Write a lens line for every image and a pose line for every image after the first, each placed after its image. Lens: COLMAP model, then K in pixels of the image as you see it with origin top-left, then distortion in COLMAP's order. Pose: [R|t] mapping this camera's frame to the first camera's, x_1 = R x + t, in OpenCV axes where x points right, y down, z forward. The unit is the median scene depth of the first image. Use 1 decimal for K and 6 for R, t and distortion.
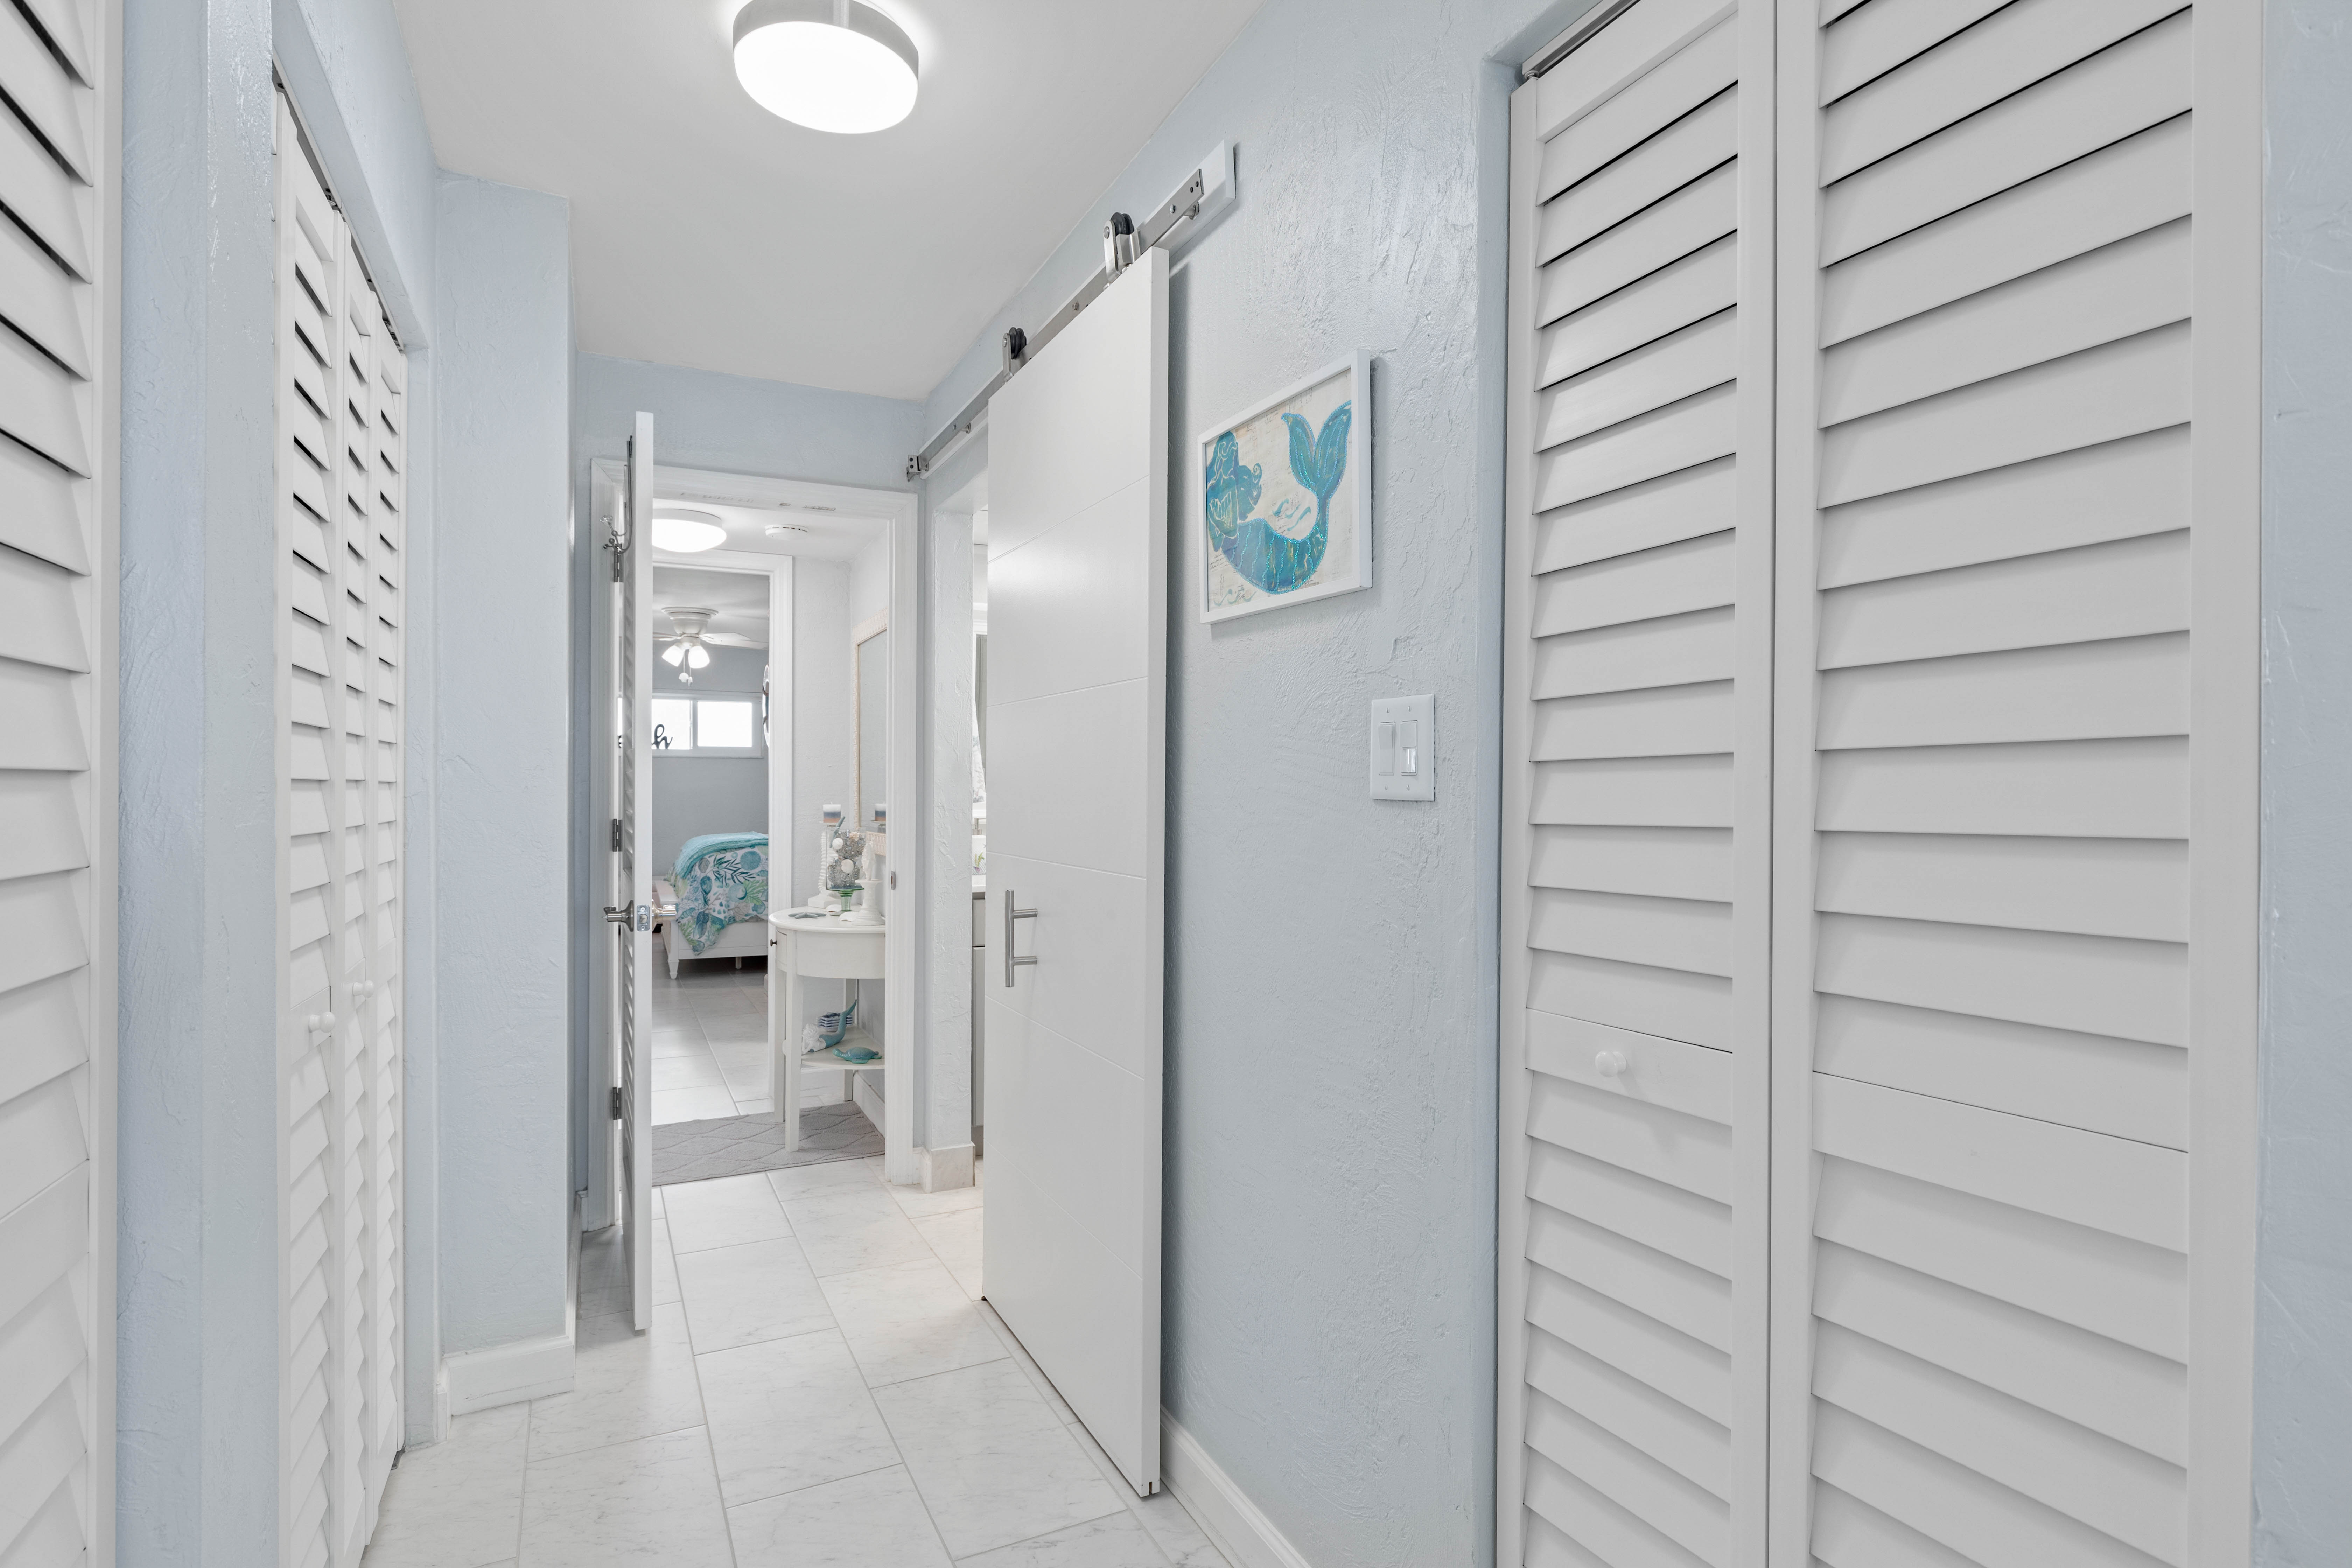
lens RADIAL K [[1161.7, 0, 1175.1], [0, 1161.7, 814.1], [0, 0, 1]] dist [-0.002146, -0.000101]
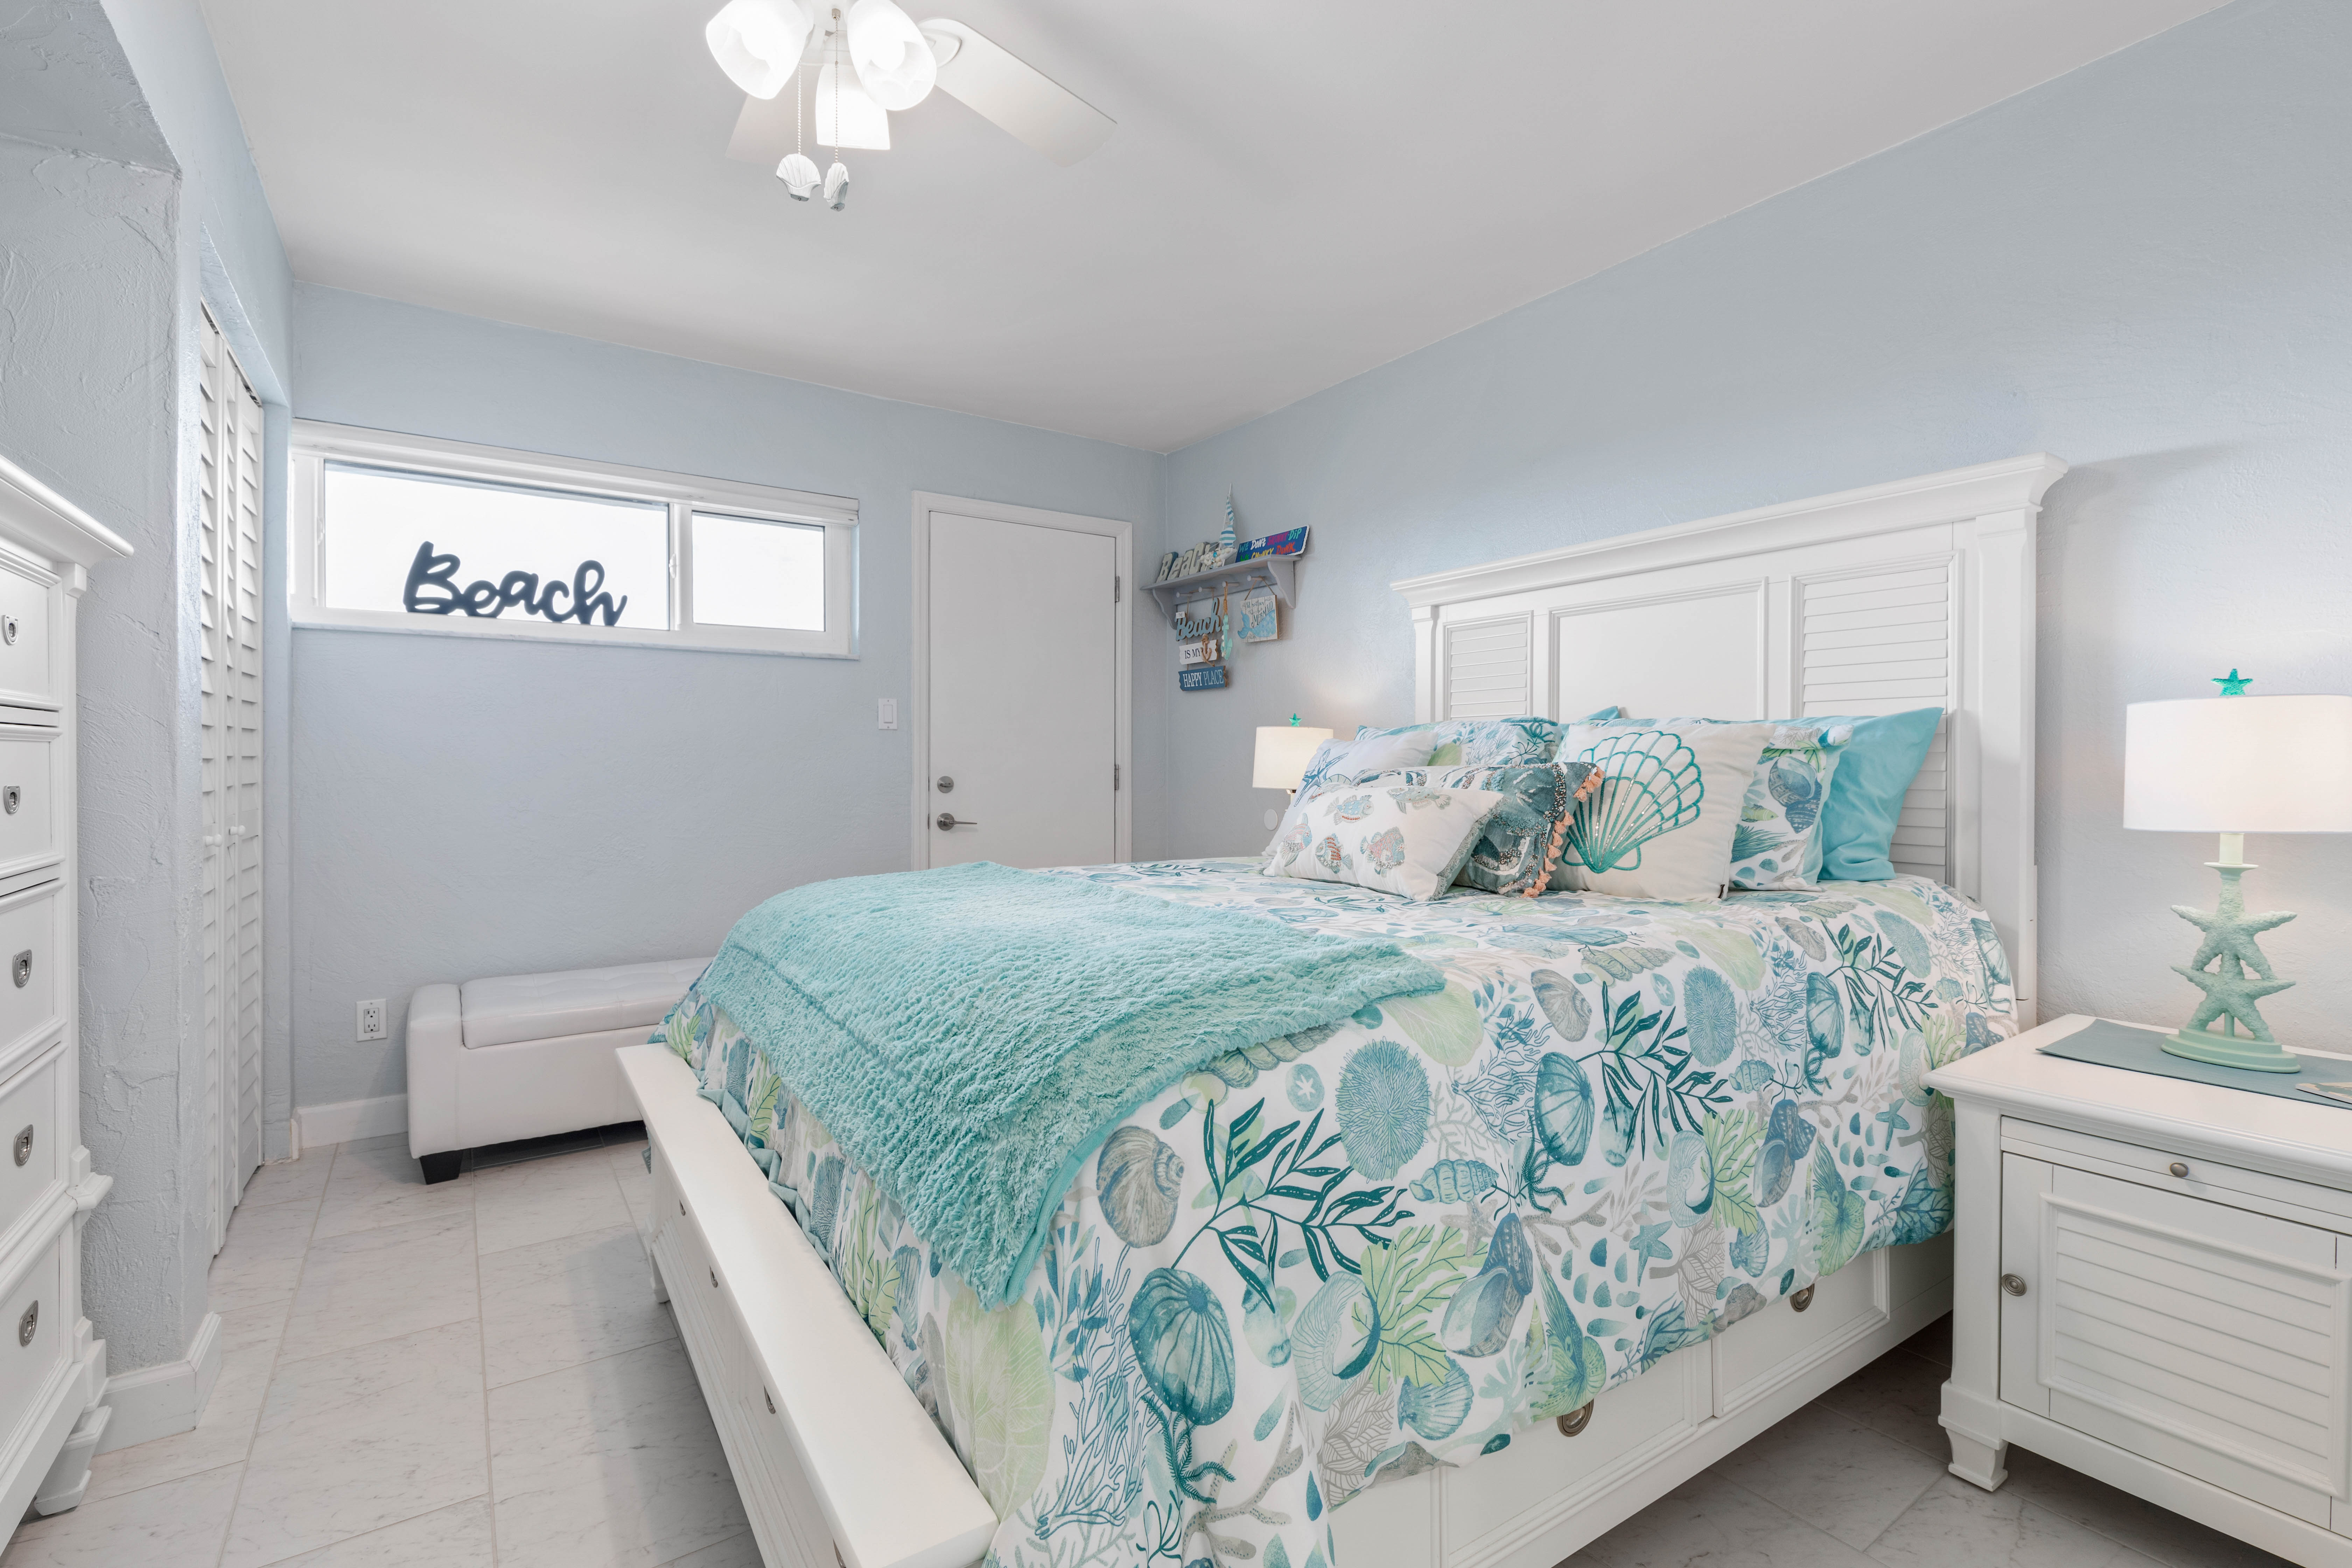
lens RADIAL K [[1073.2, 0, 1192.0], [0, 1073.2, 783.0], [0, 0, 1]] dist [0.000718, -0.000241]
pose [[0.989843, -0.006590, 0.142013, -0.413305], [0.007068, 0.999971, -0.002856, -0.003777], [-0.141990, 0.003830, 0.989861, 0.863406]]
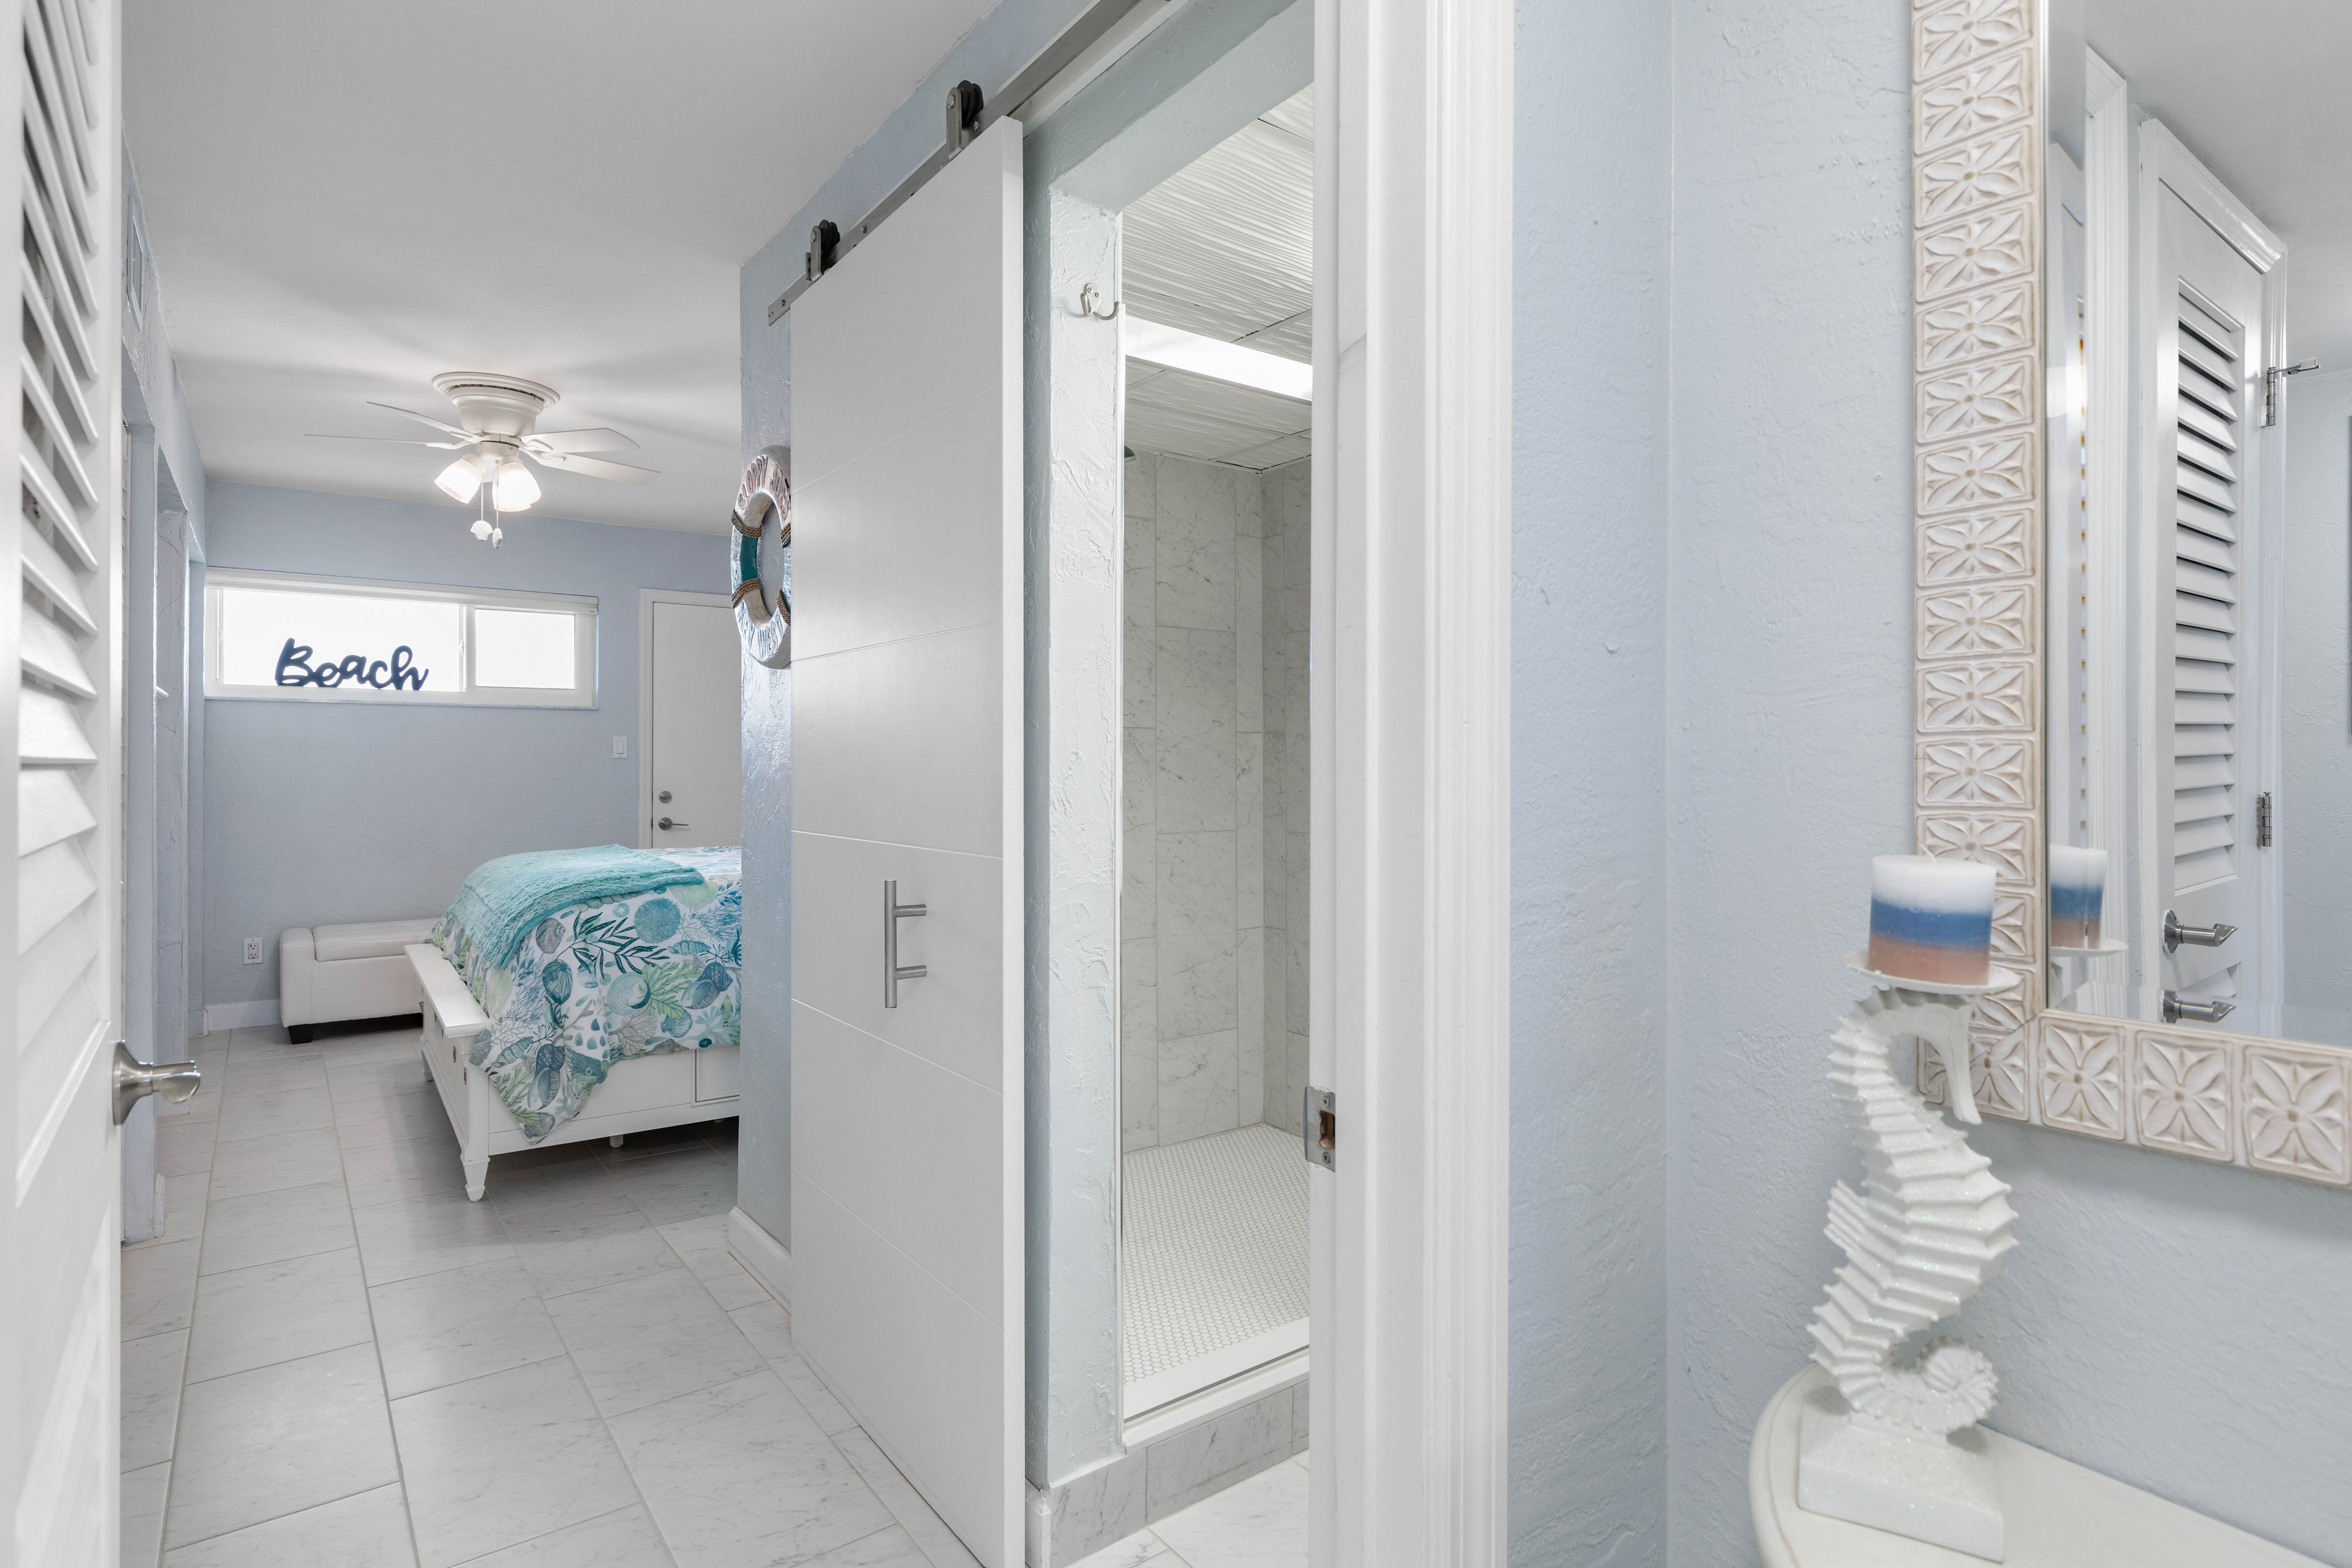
lens RADIAL K [[1220.2, 0, 1182.8], [0, 1220.2, 772.5], [0, 0, 1]] dist [0.000936, 0.000180]
pose [[0.984035, -0.004122, 0.177925, -0.249375], [0.006197, 0.999919, -0.011104, -0.011129], [-0.177865, 0.012029, 0.983981, 0.496506]]
